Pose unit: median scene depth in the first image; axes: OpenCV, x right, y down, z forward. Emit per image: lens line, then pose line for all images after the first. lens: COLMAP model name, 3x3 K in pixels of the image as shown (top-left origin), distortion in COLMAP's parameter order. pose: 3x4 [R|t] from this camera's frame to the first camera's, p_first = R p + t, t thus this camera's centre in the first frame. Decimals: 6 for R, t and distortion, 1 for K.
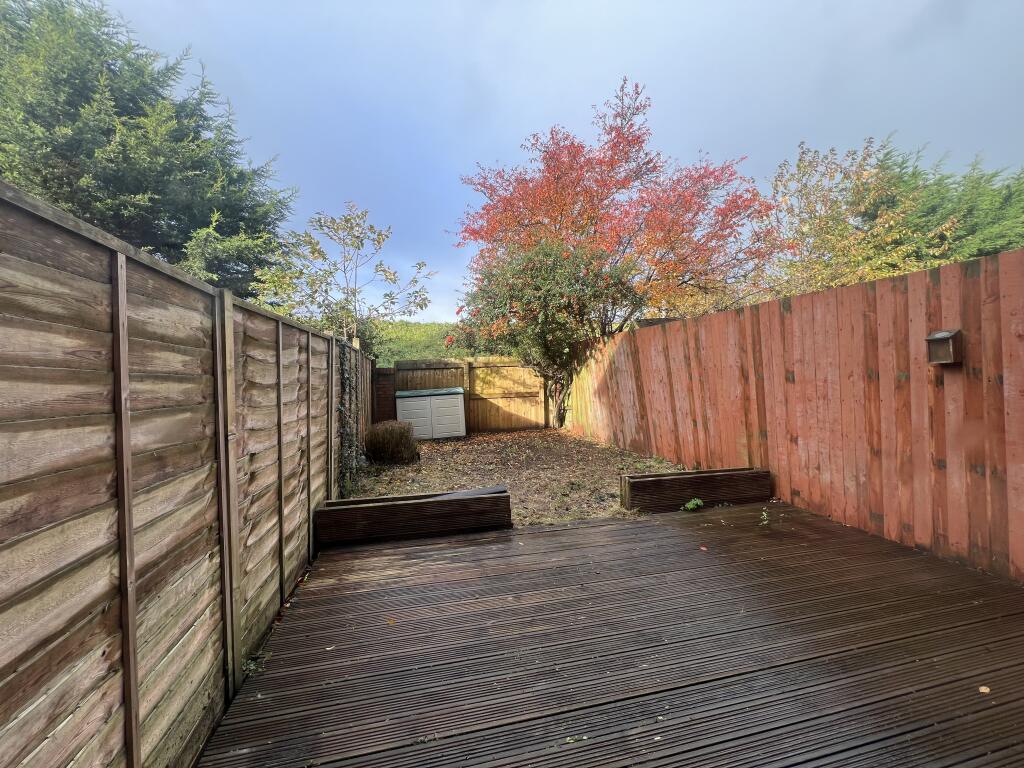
lens RADIAL K [[413.4, 0, 508.0], [0, 413.4, 382.3], [0, 0, 1]] dist [0.000225, -0.000141]
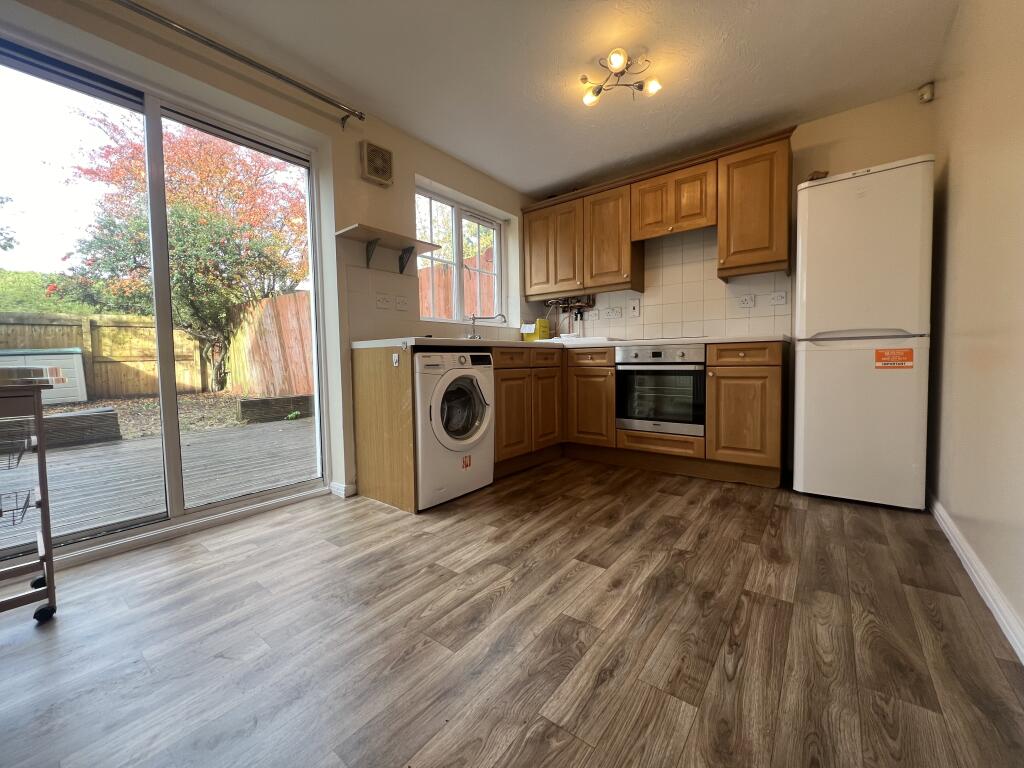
lens RADIAL K [[413.4, 0, 516.0], [0, 413.4, 380.1], [0, 0, 1]] dist [0.000225, -0.000141]
pose [[0.780083, -0.020286, 0.625347, 0.064145], [-0.002238, 0.999377, 0.035212, 0.051566], [-0.625672, -0.028868, 0.779552, -0.276662]]
